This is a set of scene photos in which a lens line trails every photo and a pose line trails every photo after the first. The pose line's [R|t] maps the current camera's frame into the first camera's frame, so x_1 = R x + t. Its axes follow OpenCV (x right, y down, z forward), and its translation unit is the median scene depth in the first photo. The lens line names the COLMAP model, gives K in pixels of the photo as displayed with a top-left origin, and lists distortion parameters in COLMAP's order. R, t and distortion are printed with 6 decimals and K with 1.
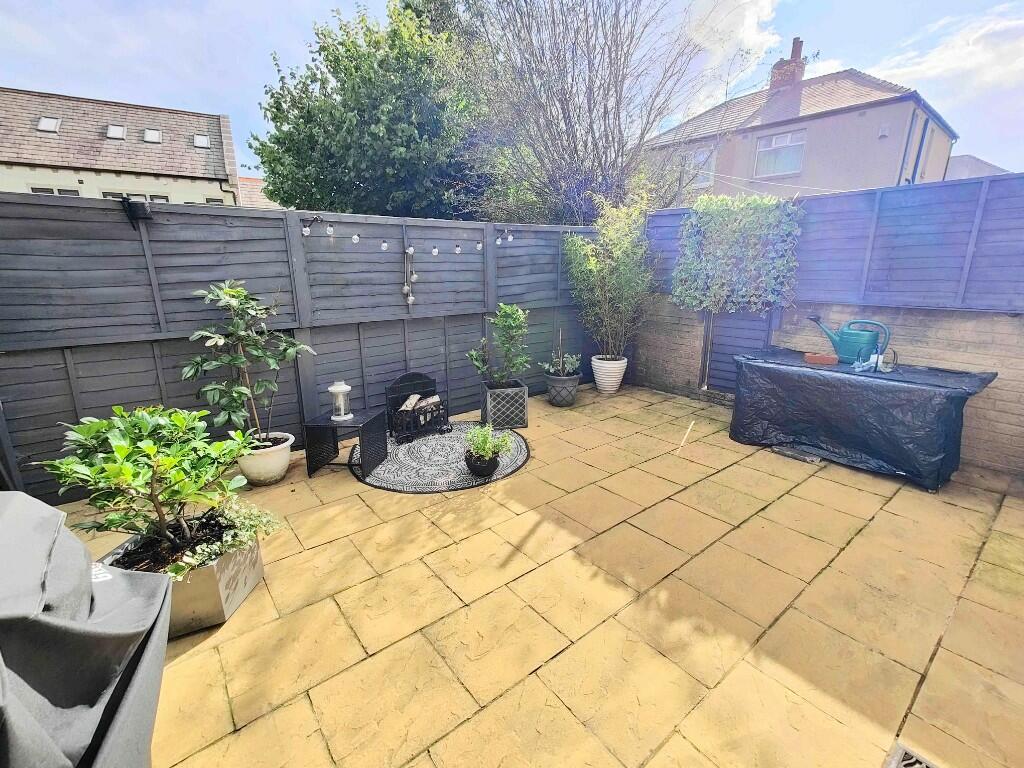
lens RADIAL K [[454.1, 0, 510.9], [0, 454.1, 383.2], [0, 0, 1]] dist [0.015431, 0.003319]
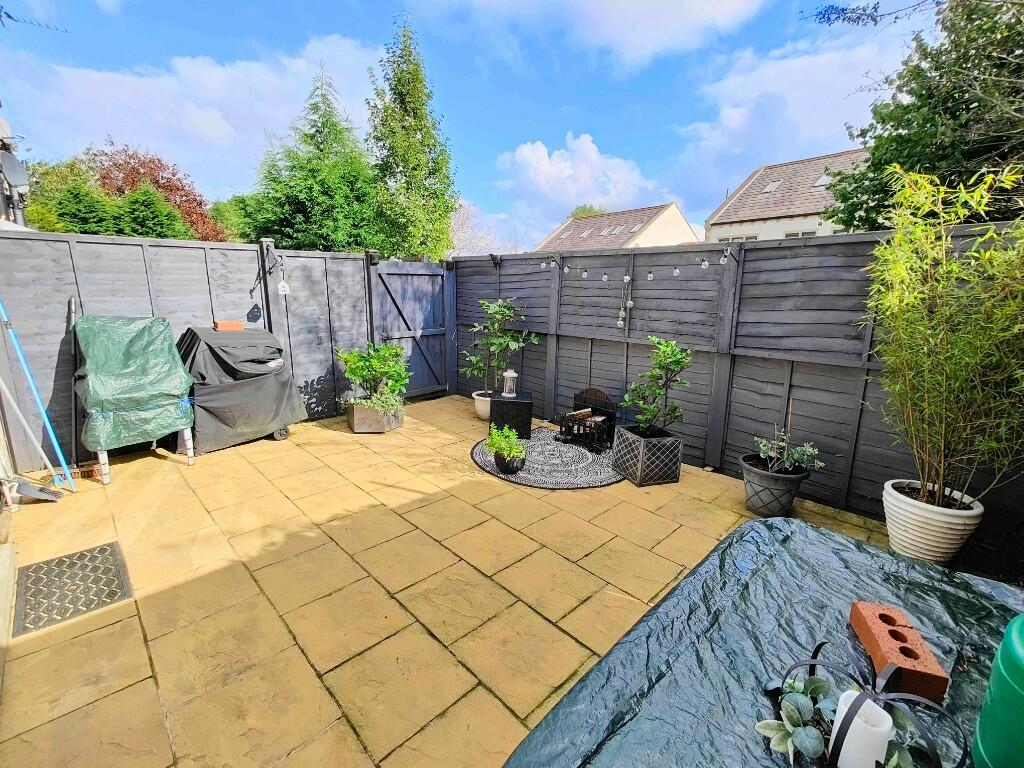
lens RADIAL K [[454.1, 0, 514.1], [0, 454.1, 383.9], [0, 0, 1]] dist [0.015431, 0.003319]
pose [[0.106772, 0.216011, -0.970535, 1.131515], [-0.269790, 0.945789, 0.180823, -0.247821], [0.956981, 0.242534, 0.159261, 0.886266]]
